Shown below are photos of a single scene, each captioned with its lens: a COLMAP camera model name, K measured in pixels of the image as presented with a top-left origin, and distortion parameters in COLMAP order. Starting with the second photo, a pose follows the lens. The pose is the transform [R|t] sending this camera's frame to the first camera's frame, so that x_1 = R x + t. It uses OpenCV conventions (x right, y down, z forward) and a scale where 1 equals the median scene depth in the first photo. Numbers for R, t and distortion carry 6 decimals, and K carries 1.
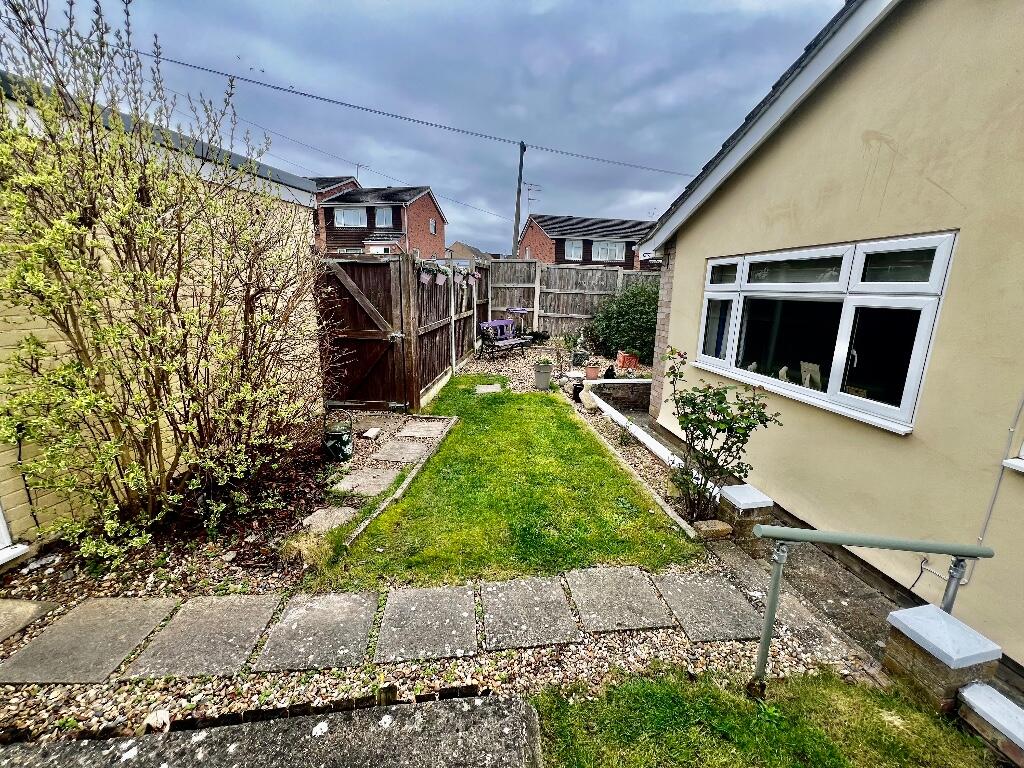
lens RADIAL K [[409.9, 0, 510.6], [0, 409.9, 383.6], [0, 0, 1]] dist [-0.001829, 0.000352]
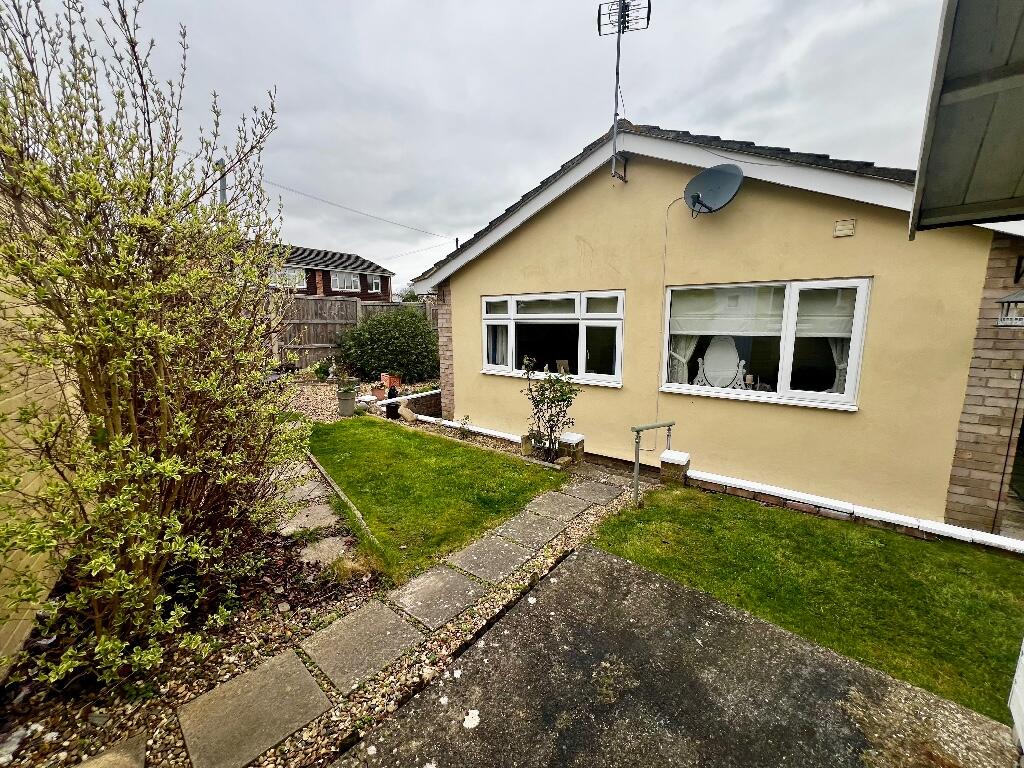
lens RADIAL K [[409.9, 0, 512.2], [0, 409.9, 386.8], [0, 0, 1]] dist [-0.001829, 0.000352]
pose [[0.711223, -0.138136, 0.689261, -0.678478], [0.175391, 0.984364, 0.016300, -0.005408], [-0.680735, 0.109297, 0.724330, -0.084906]]
